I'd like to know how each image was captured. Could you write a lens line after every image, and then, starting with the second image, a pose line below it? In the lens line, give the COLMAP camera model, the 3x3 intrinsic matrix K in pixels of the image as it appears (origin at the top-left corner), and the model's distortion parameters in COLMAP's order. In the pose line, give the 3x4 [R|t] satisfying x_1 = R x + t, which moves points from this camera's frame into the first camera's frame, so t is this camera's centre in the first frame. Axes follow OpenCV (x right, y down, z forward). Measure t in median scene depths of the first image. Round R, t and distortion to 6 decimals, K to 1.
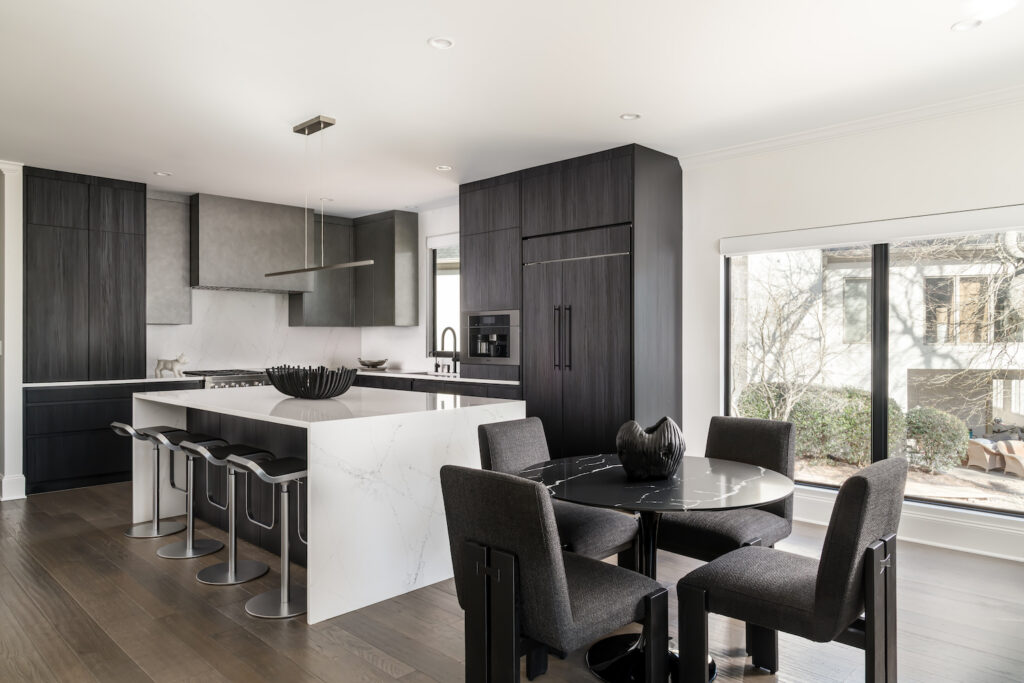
lens RADIAL K [[701.1, 0, 514.5], [0, 701.1, 340.3], [0, 0, 1]] dist [-0.002523, 0.002739]
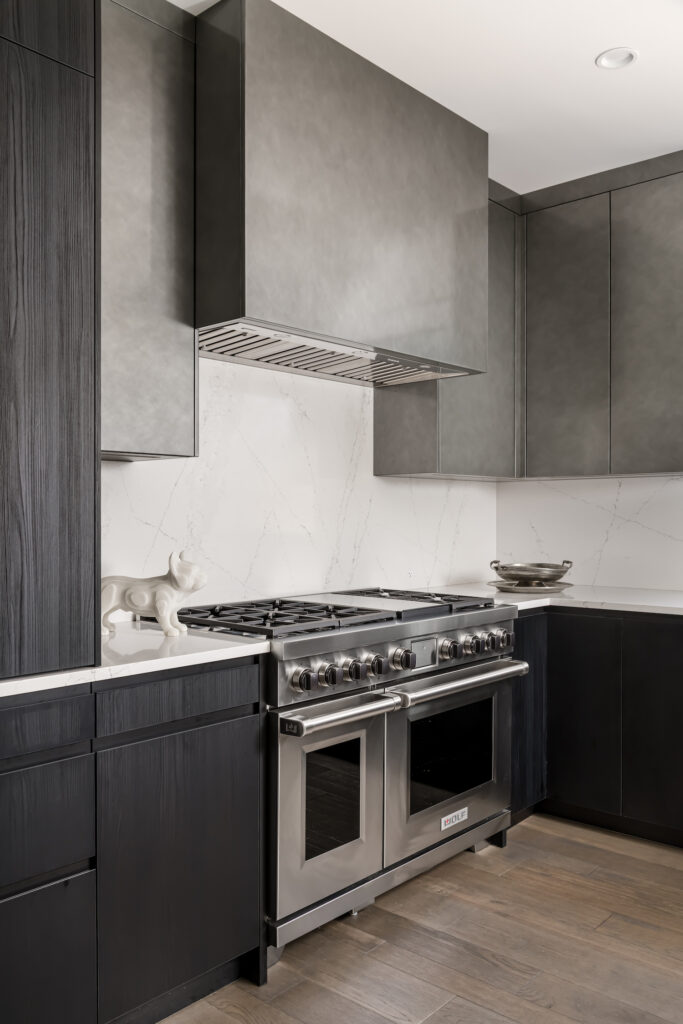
lens RADIAL K [[852.5, 0, 340.4], [0, 852.5, 521.3], [0, 0, 1]] dist [-0.015561, -0.000902]
pose [[0.998801, -0.004752, 0.048720, -0.484035], [0.004648, 0.999987, 0.002245, 0.004204], [-0.048730, -0.002016, 0.998810, 0.739993]]
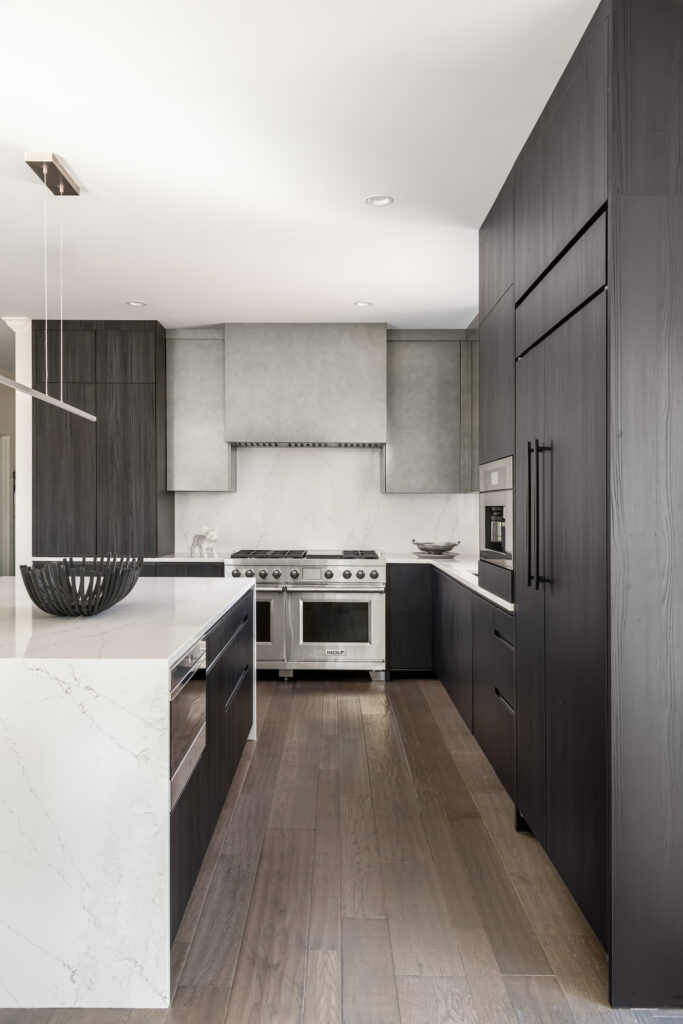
lens RADIAL K [[838.3, 0, 341.7], [0, 838.3, 519.2], [0, 0, 1]] dist [0.003717, -0.006398]
pose [[0.699866, 0.007743, -0.714232, 0.352212], [-0.007796, 0.999964, 0.003201, 0.005470], [0.714232, 0.003328, 0.699902, 0.493951]]
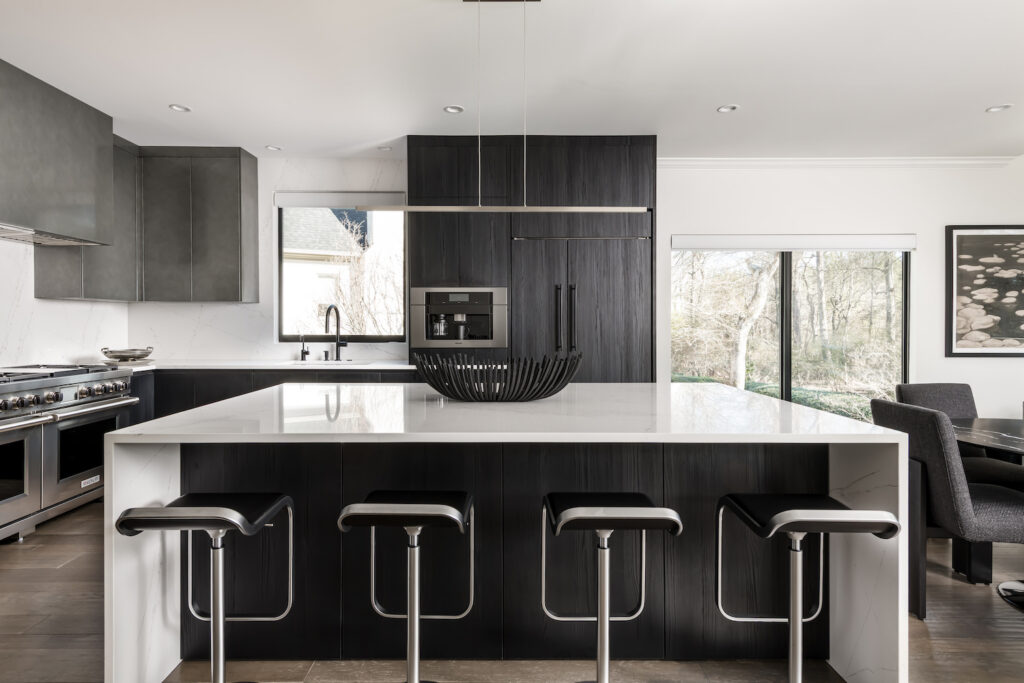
lens RADIAL K [[558.4, 0, 504.3], [0, 558.4, 334.8], [0, 0, 1]] dist [0.014102, -0.003545]
pose [[0.712365, -0.010588, 0.701730, -0.502882], [0.000146, 0.999888, 0.014939, 0.007377], [-0.701809, -0.010539, 0.712287, 0.474466]]
